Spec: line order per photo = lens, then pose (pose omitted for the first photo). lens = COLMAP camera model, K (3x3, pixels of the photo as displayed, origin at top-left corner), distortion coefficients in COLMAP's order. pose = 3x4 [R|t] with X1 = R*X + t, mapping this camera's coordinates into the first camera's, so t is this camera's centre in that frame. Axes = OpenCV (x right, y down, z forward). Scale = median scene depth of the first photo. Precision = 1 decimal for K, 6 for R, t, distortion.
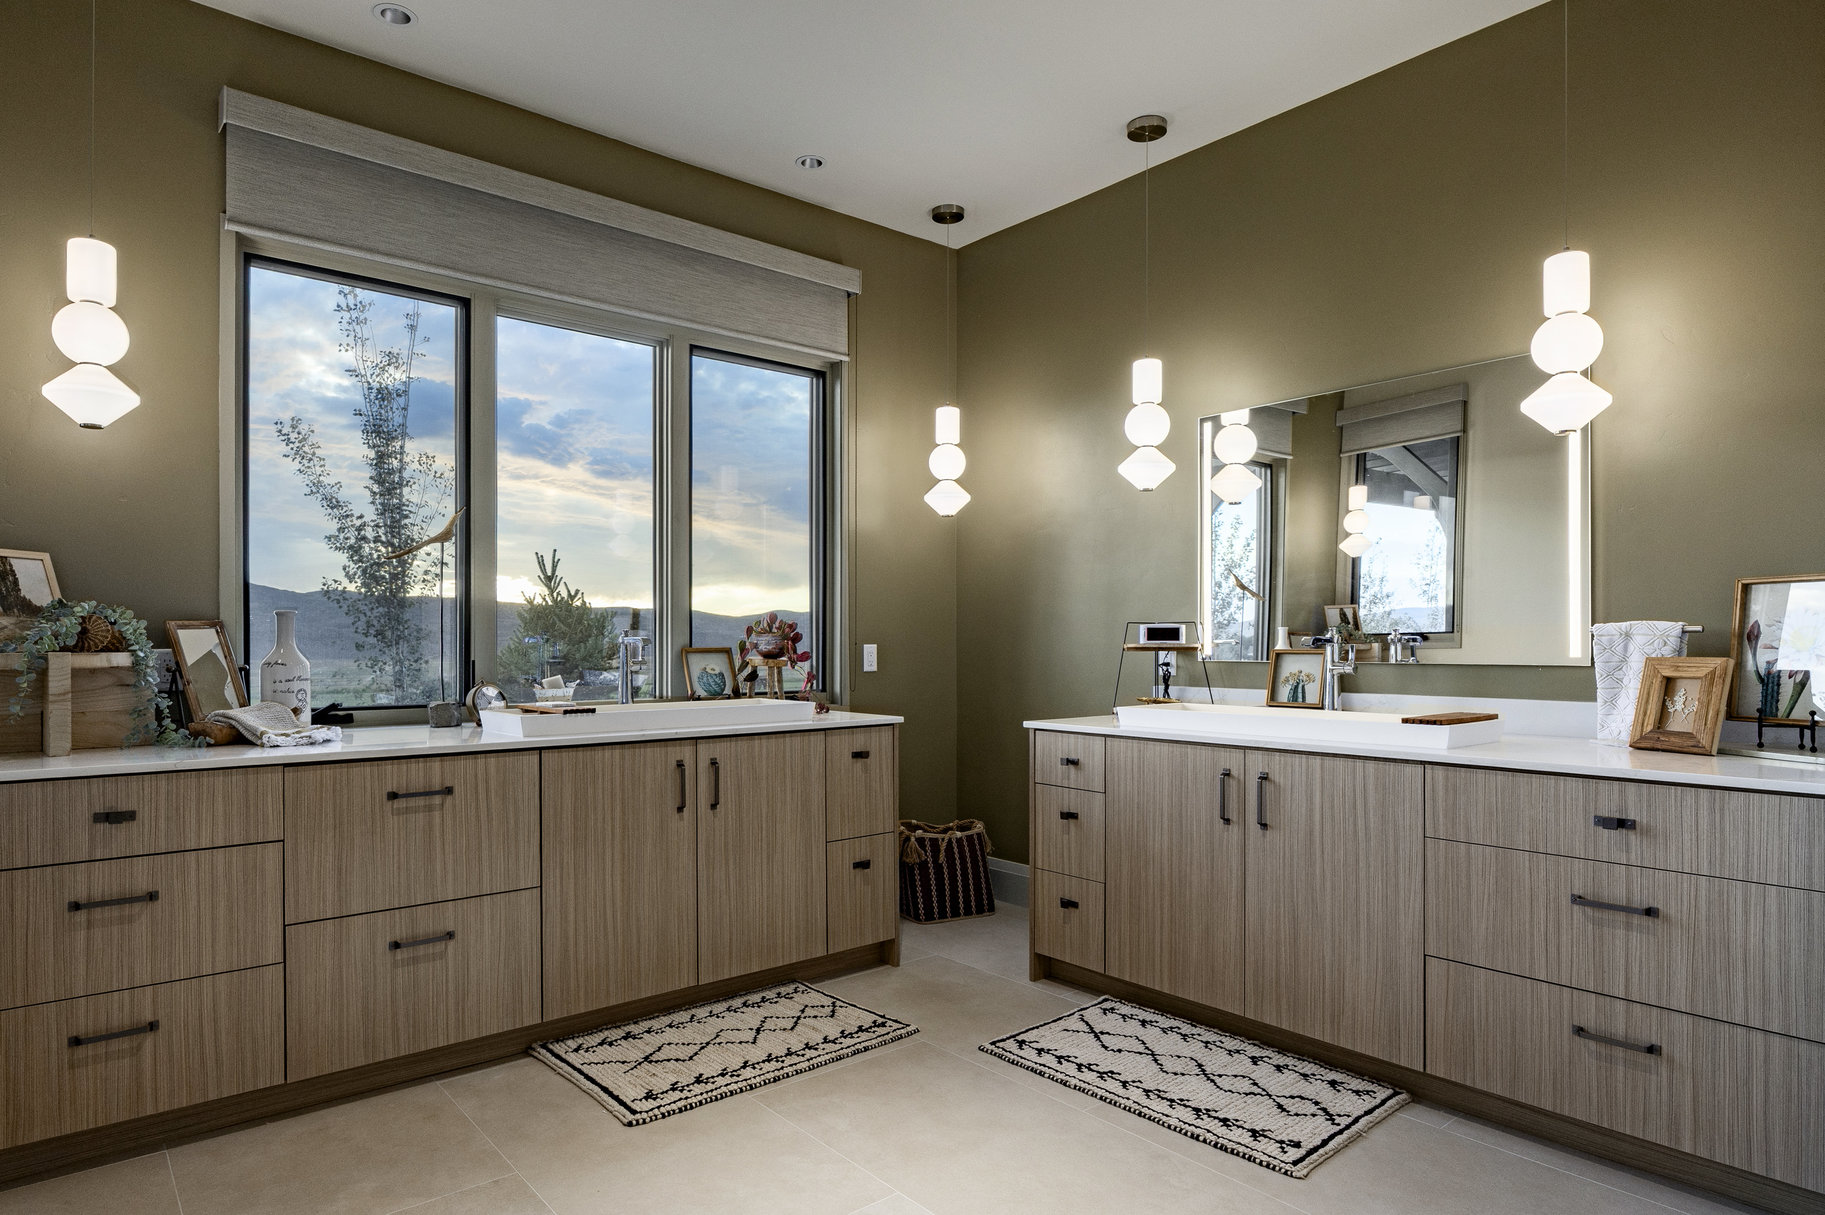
lens RADIAL K [[1007.9, 0, 836.4], [0, 1007.9, 648.9], [0, 0, 1]] dist [-0.003938, -0.000992]
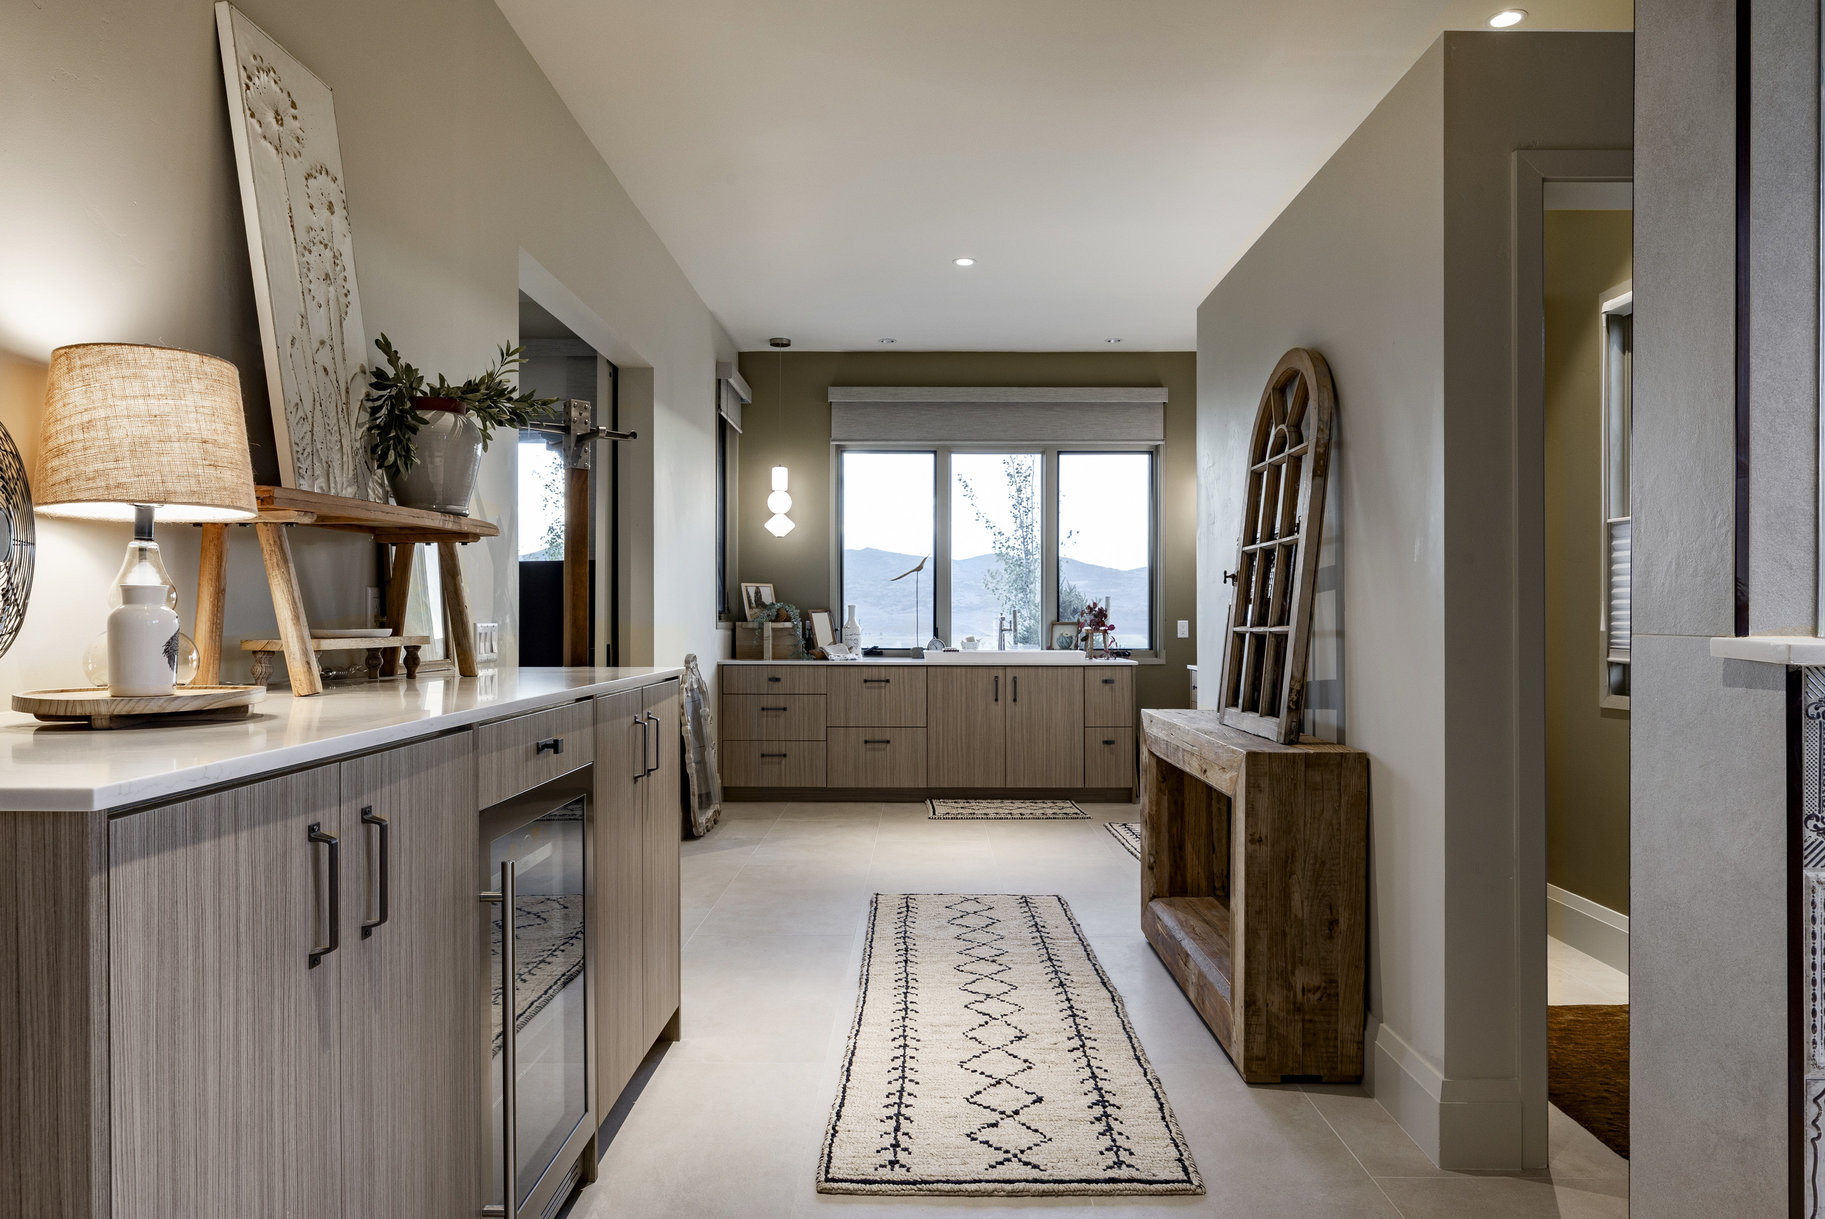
lens RADIAL K [[1134.0, 0, 915.6], [0, 1134.0, 616.3], [0, 0, 1]] dist [-0.001156, -0.000032]
pose [[0.770435, 0.002245, -0.637515, 1.286794], [-0.006180, 0.999973, -0.003946, -0.001816], [0.637489, 0.006980, 0.770428, -0.960677]]
